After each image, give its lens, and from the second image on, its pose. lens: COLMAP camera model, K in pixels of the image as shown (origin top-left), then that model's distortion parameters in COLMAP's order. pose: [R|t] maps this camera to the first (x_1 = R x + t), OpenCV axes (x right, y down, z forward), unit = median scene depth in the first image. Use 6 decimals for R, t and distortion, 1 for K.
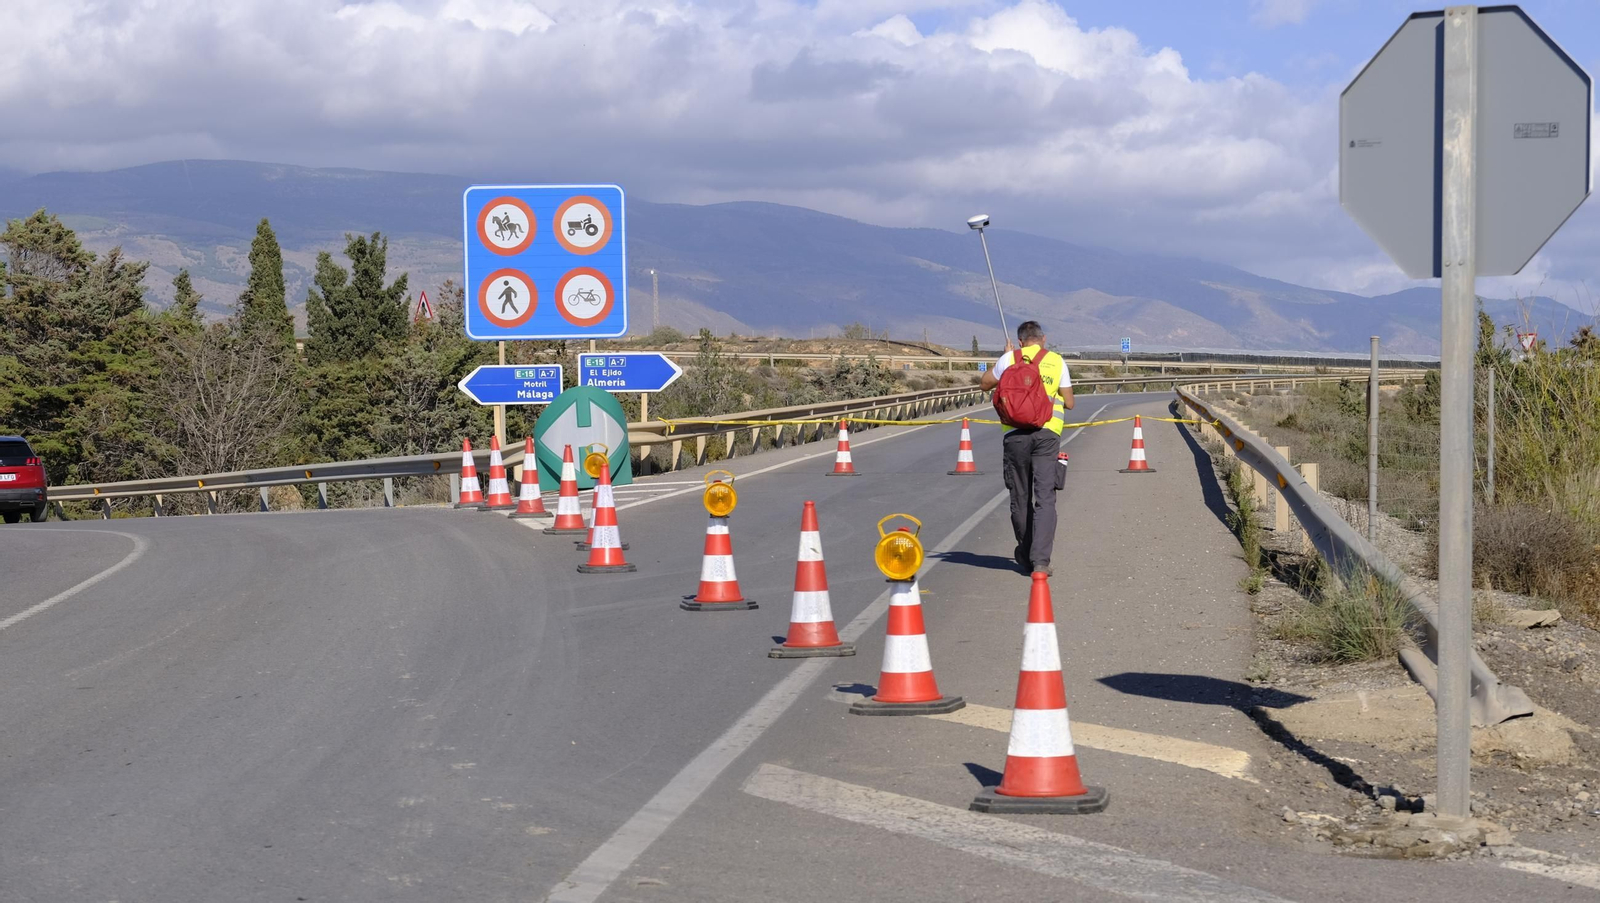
lens RADIAL K [[3602.5, 0, 800.0], [0, 3602.5, 451.5], [0, 0, 1]] dist [0.040054, 0.053215]
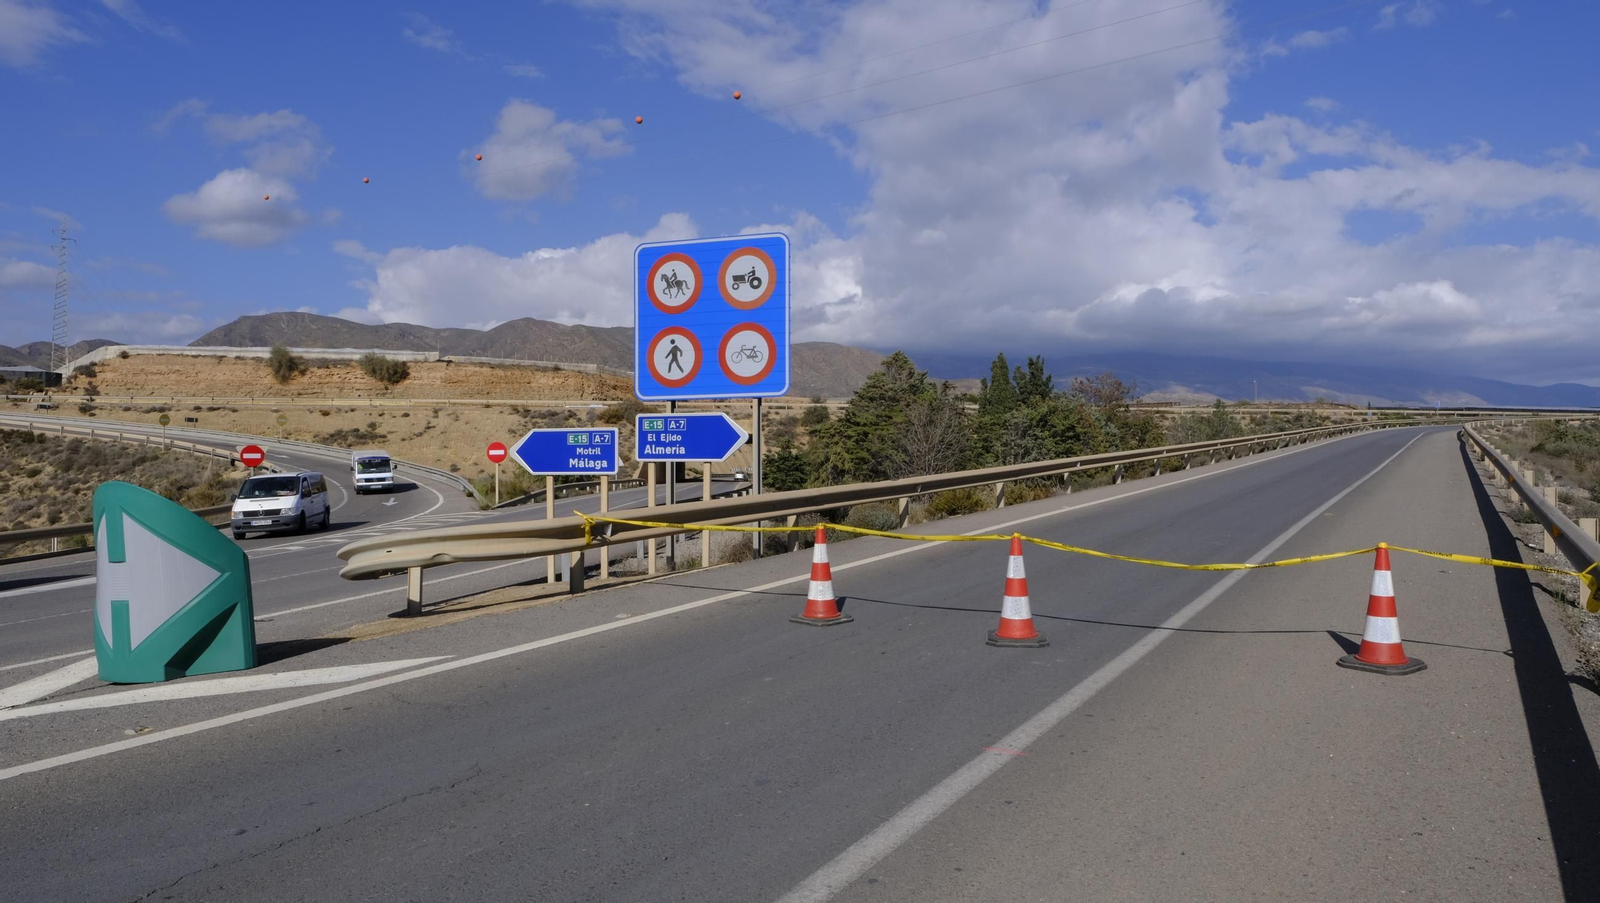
lens RADIAL K [[1079.2, 0, 800.0], [0, 1079.2, 451.5], [0, 0, 1]] dist [-0.029128, 0.006302]
pose [[0.900374, 0.008829, -0.435027, 0.076549], [-0.004174, 0.999923, 0.011655, -0.020600], [0.435097, -0.008678, 0.900342, 0.752064]]
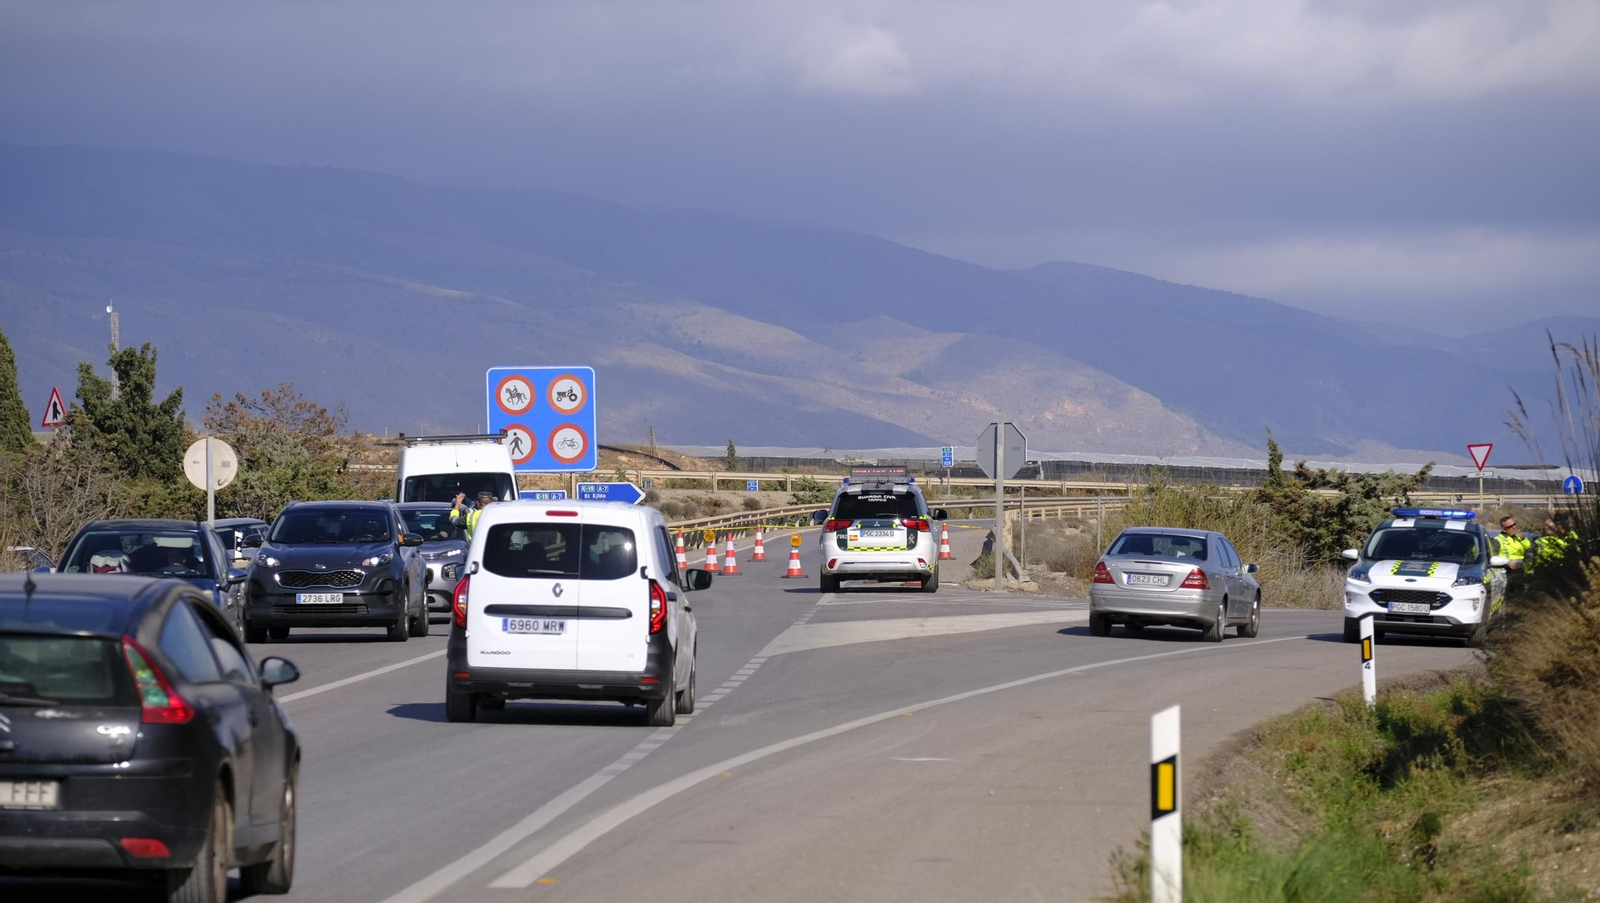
lens RADIAL K [[7395.7, 0, 800.0], [0, 7395.7, 451.5], [0, 0, 1]] dist [0.253299, 7.225281]
pose [[0.997609, 0.003180, 0.069041, -0.173195], [-0.001311, 0.999632, -0.027099, 0.041387], [-0.069102, 0.026944, 0.997246, -1.994428]]
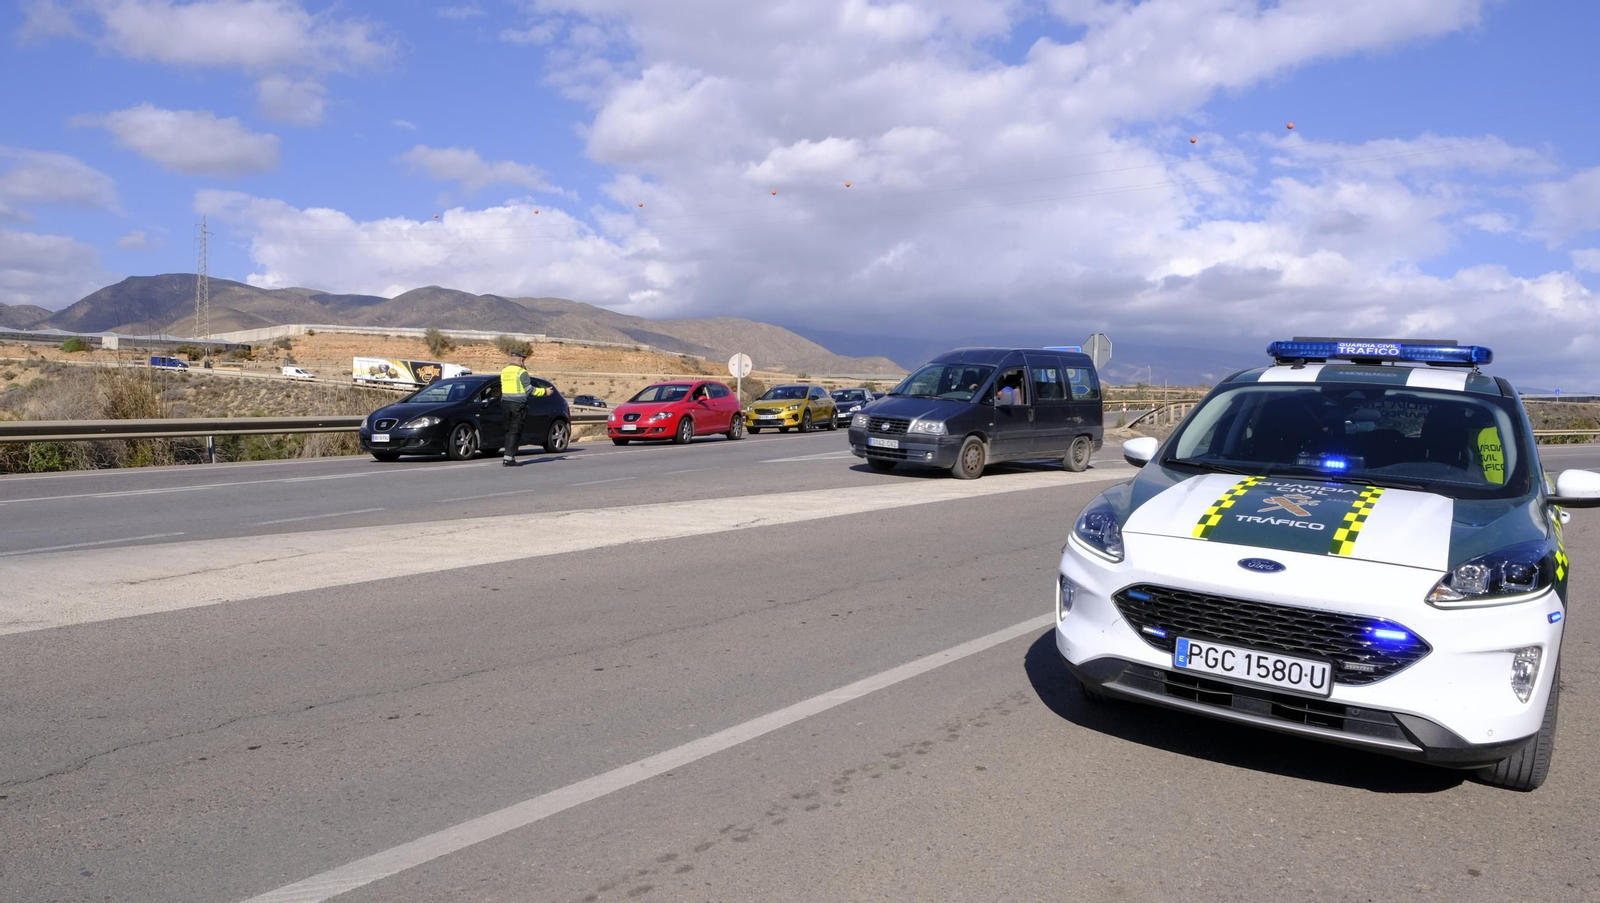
lens RADIAL K [[1079.2, 0, 800.0], [0, 1079.2, 451.5], [0, 0, 1]] dist [-0.029128, 0.006302]
pose [[0.936291, 0.029517, -0.349982, 0.090578], [-0.018977, 0.999258, 0.033507, 0.014647], [0.350712, -0.024731, 0.936157, -0.315952]]
